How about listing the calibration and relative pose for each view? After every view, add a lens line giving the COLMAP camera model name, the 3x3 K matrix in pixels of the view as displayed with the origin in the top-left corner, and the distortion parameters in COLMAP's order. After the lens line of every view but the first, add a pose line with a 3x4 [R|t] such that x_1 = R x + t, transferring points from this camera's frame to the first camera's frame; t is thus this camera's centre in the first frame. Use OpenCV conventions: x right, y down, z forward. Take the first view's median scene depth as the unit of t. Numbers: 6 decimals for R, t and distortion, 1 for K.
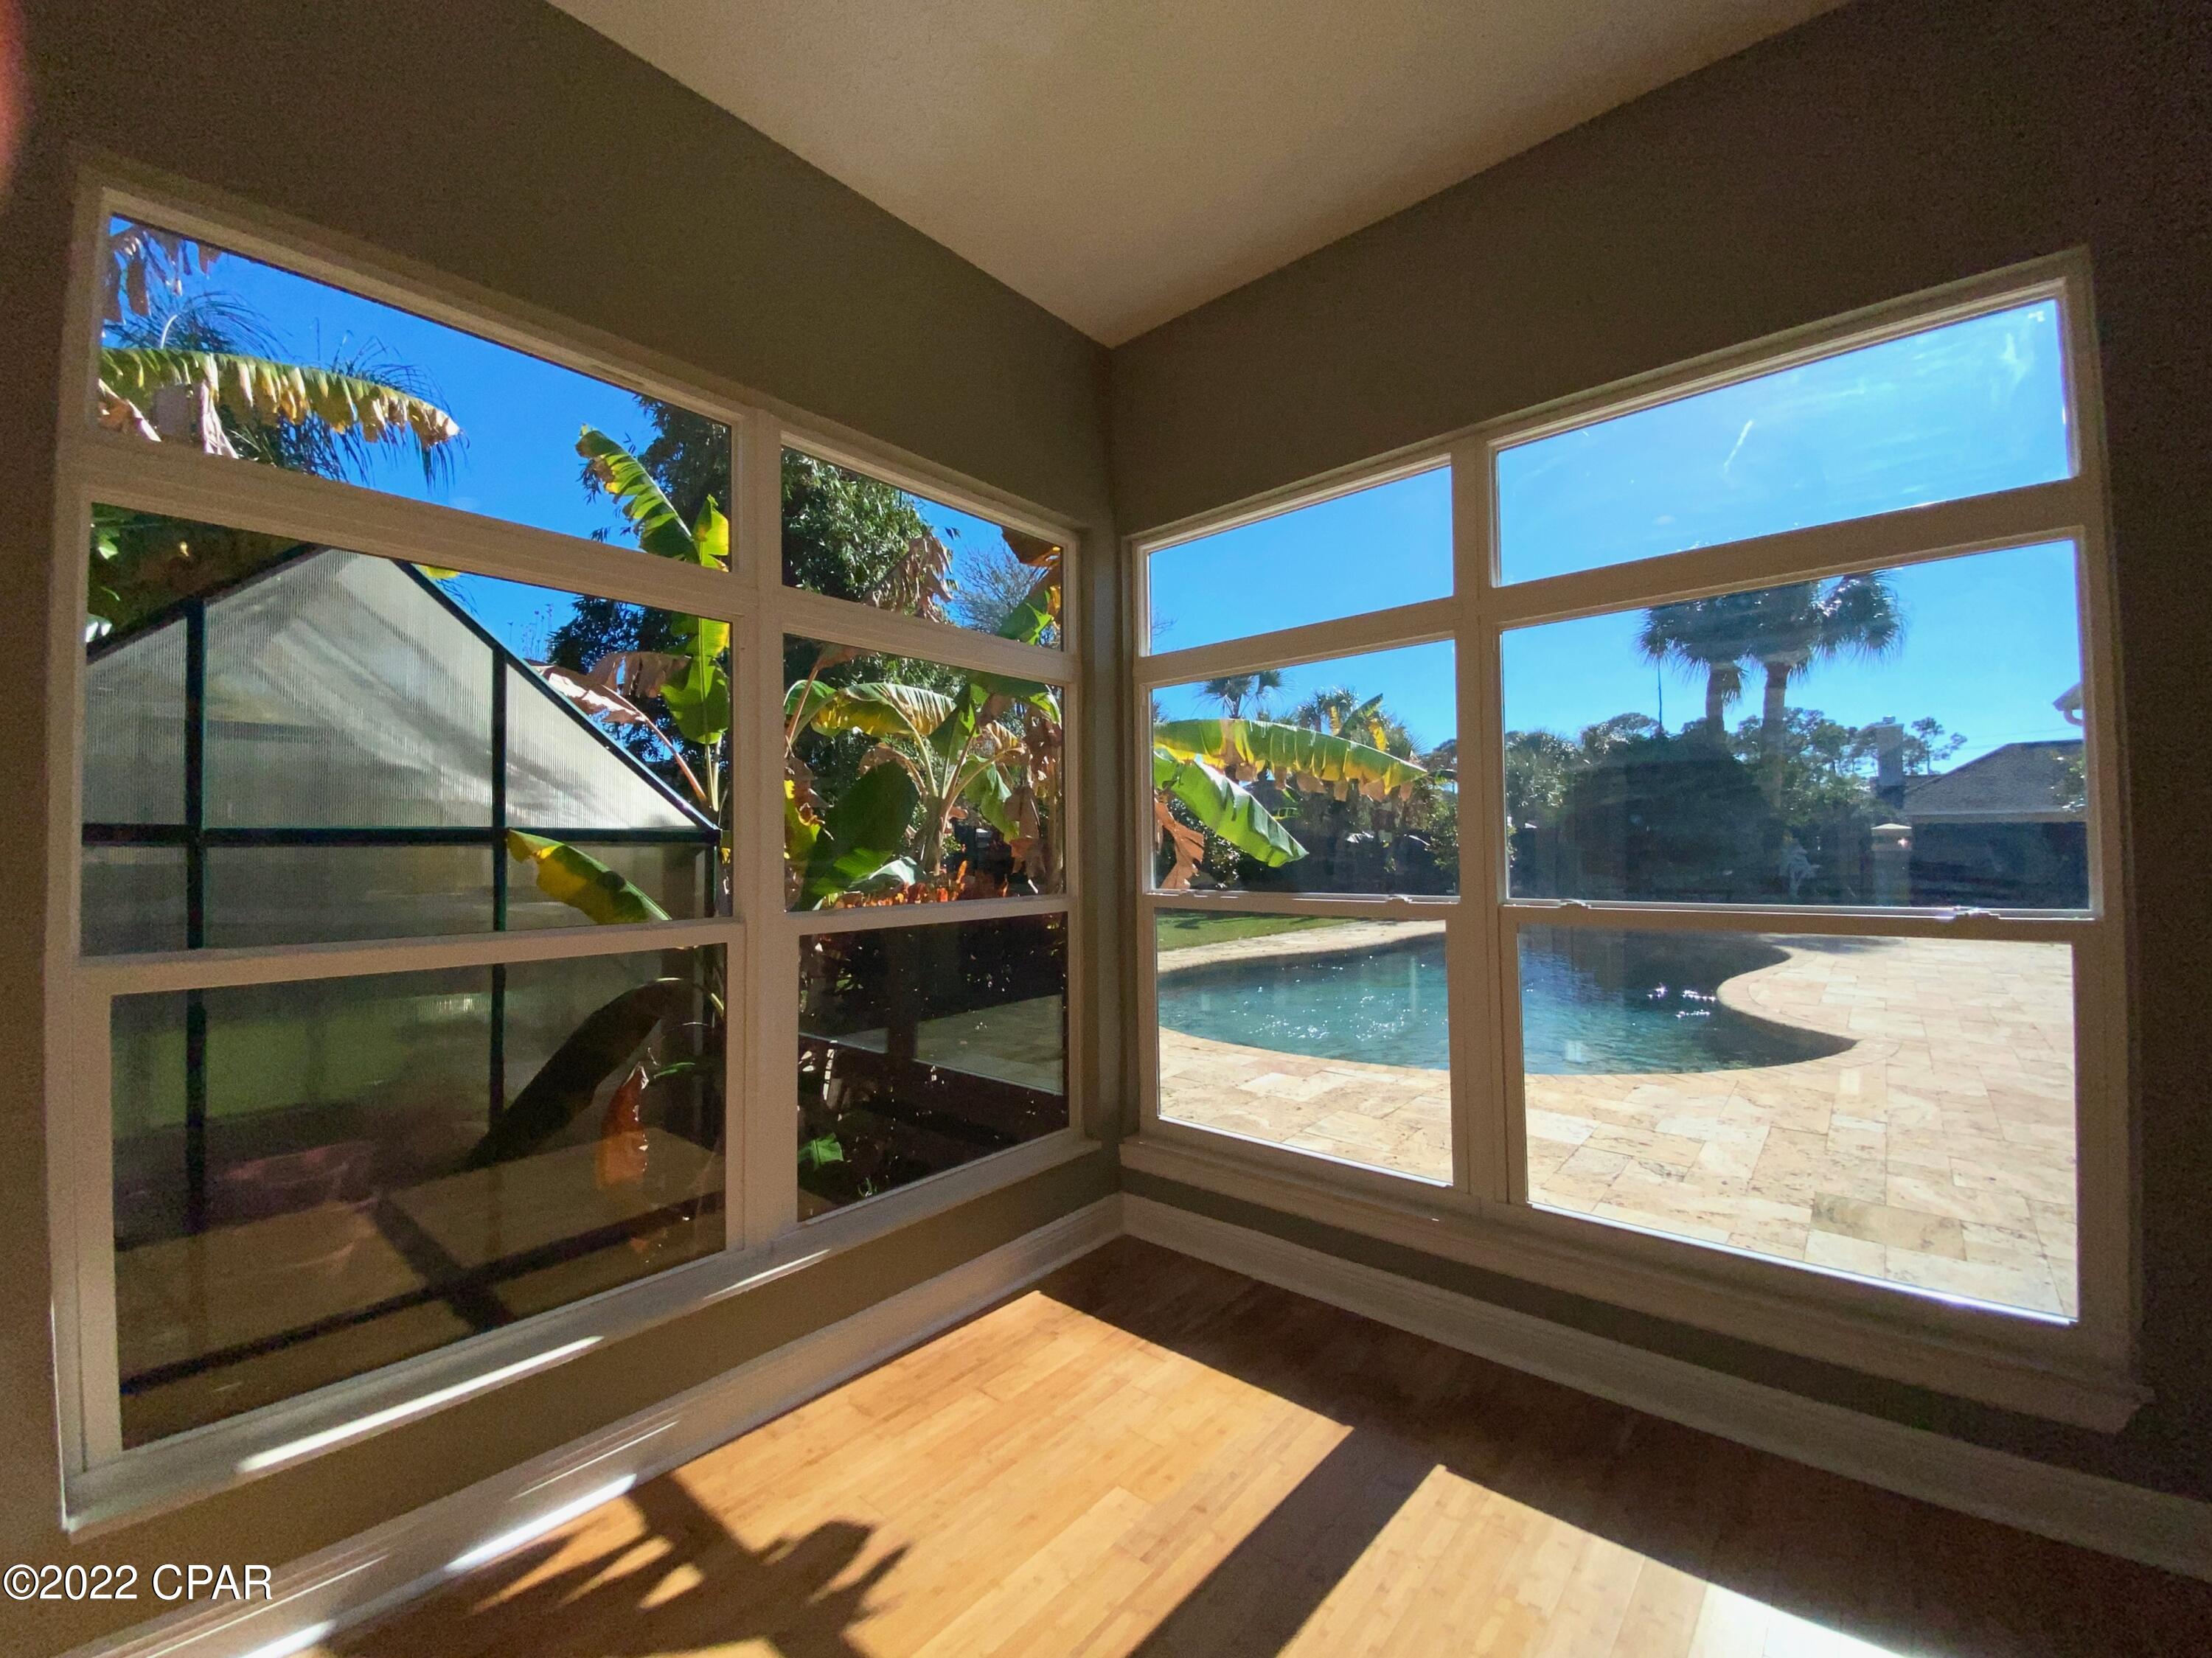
lens RADIAL K [[899.9, 0, 1128.3], [0, 899.9, 830.2], [0, 0, 1]] dist [-0.004284, -0.001696]
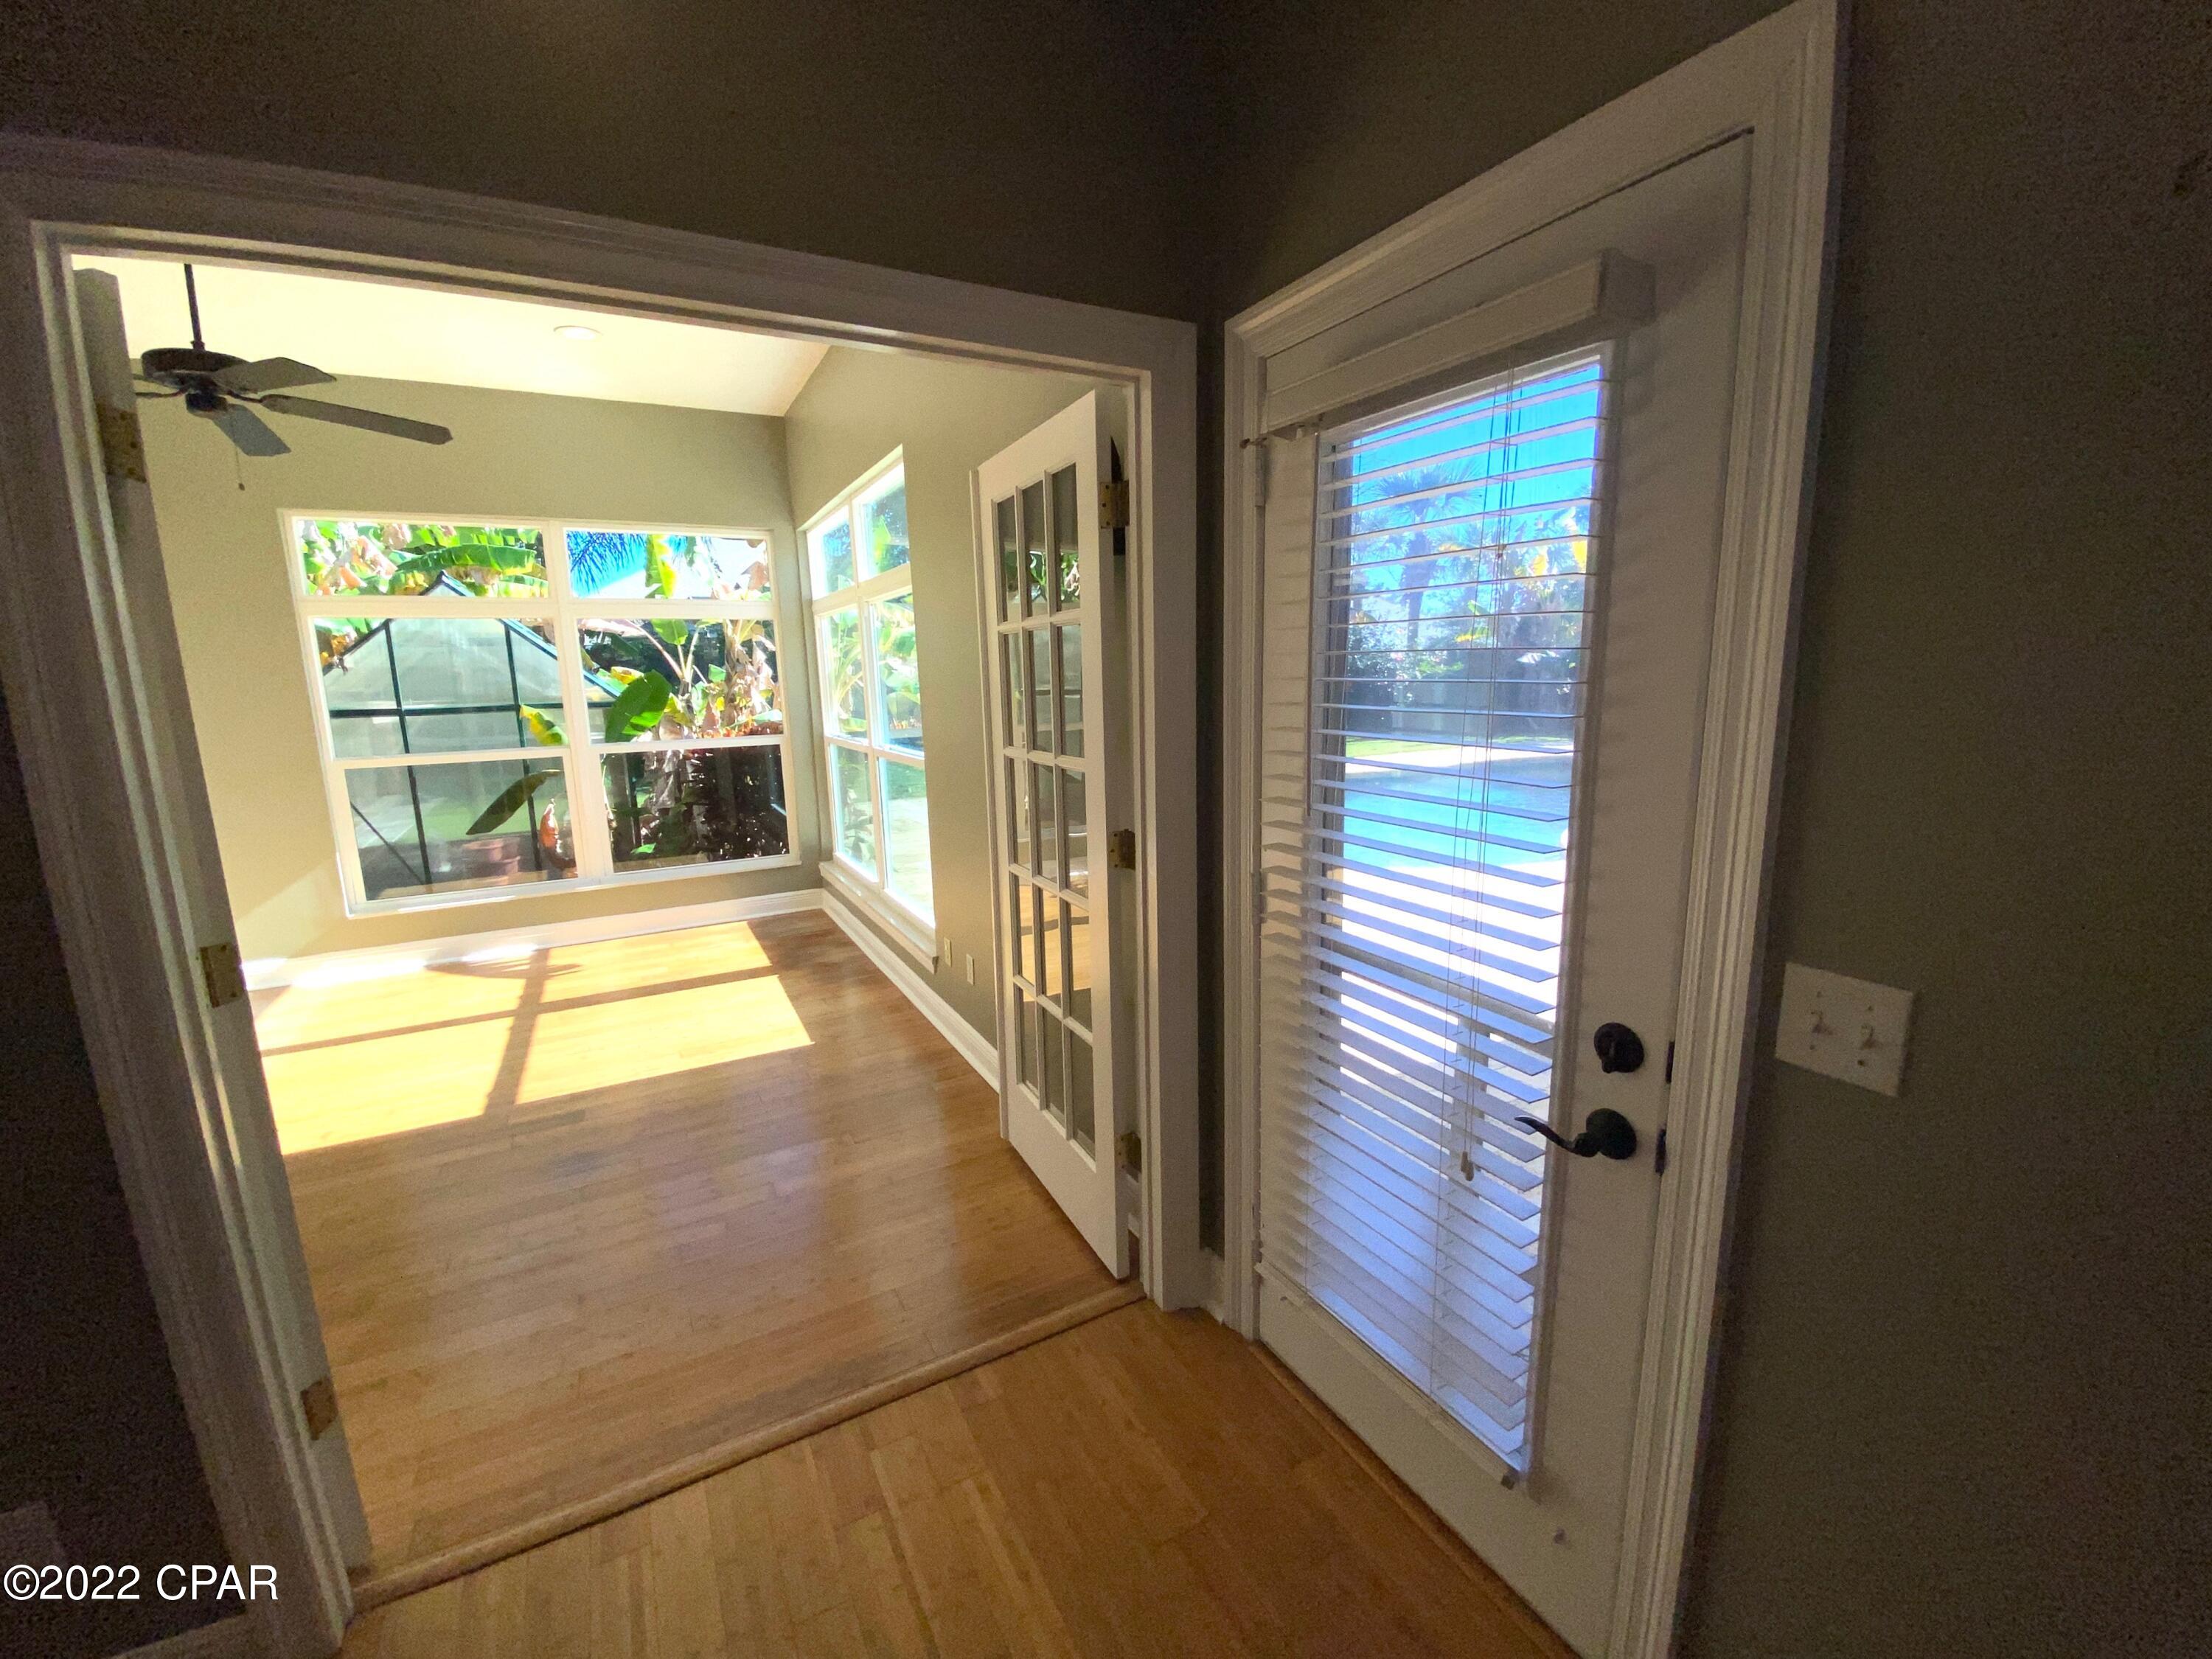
lens RADIAL K [[899.9, 0, 1119.1], [0, 899.9, 822.9], [0, 0, 1]] dist [-0.004284, -0.001696]
pose [[0.938844, 0.051571, -0.340458, 1.453055], [0.017059, 0.980541, 0.195569, -0.117320], [0.343919, -0.189417, 0.919696, -0.605860]]
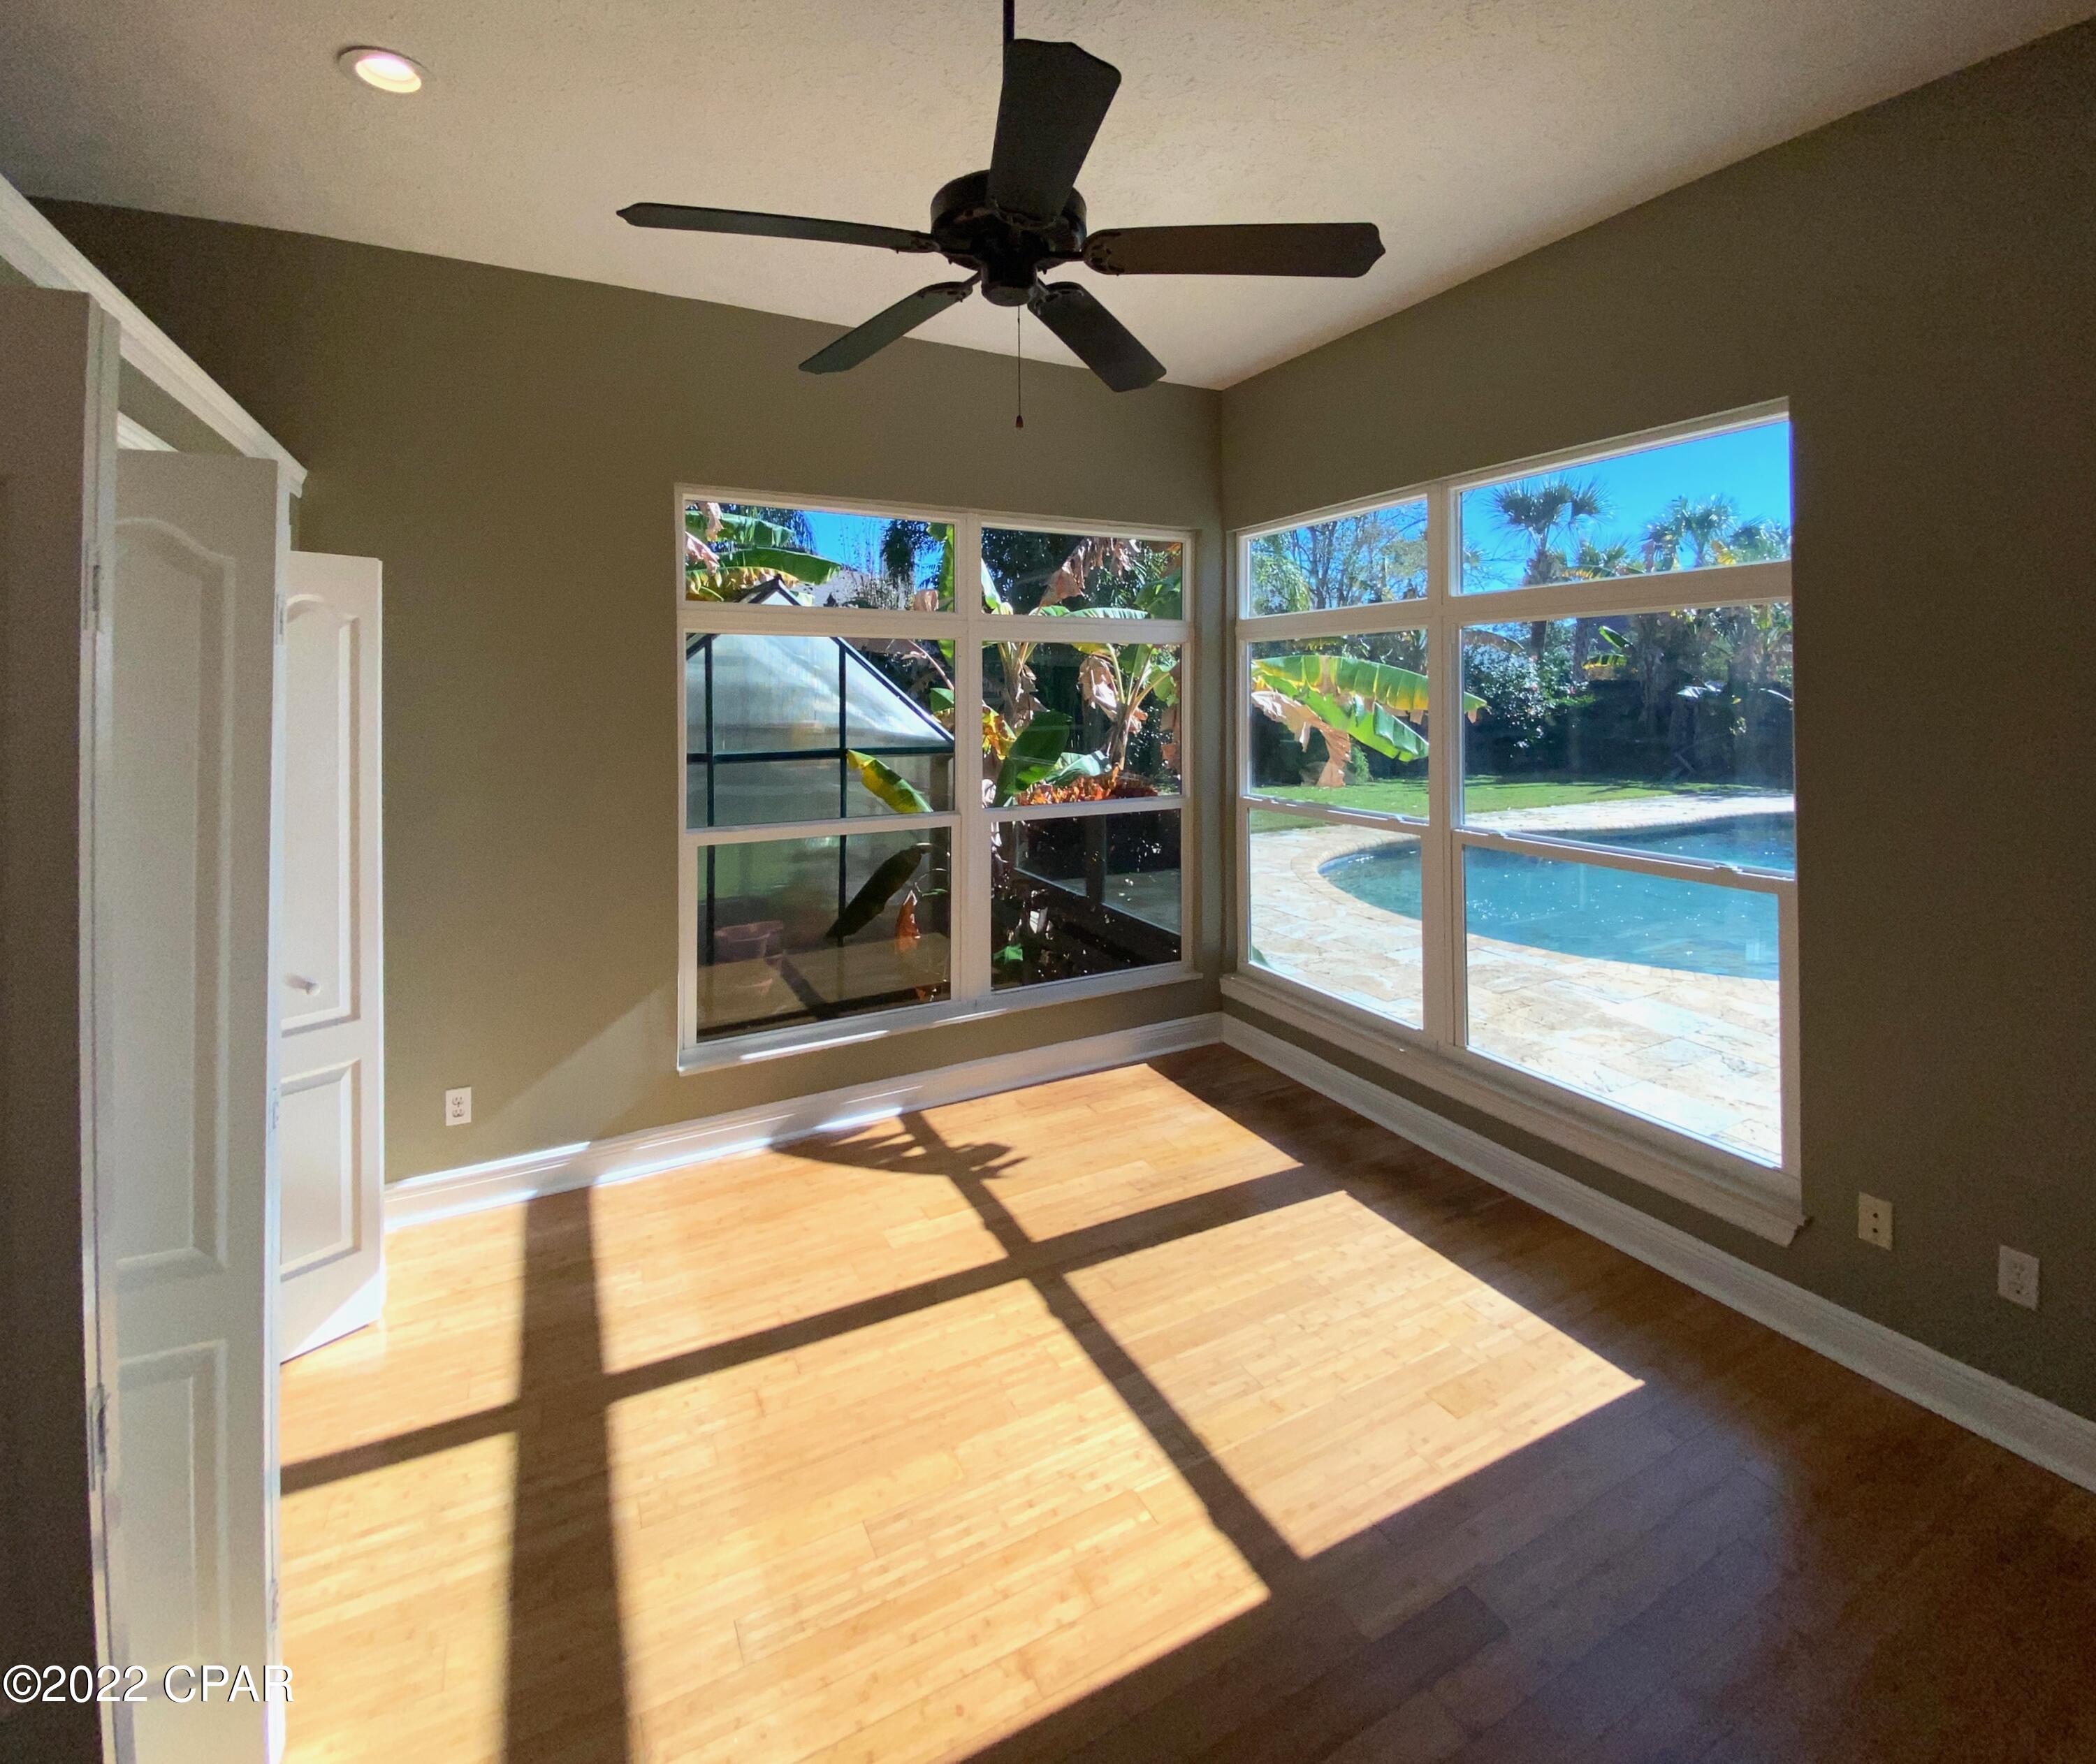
lens RADIAL K [[963.0, 0, 1054.9], [0, 963.0, 679.3], [0, 0, 1]] dist [0.012818, -0.013007]
pose [[0.923392, 0.002117, -0.383853, 0.370060], [0.003755, 0.999887, 0.014547, -0.149744], [0.383840, -0.014874, 0.923280, -0.522723]]
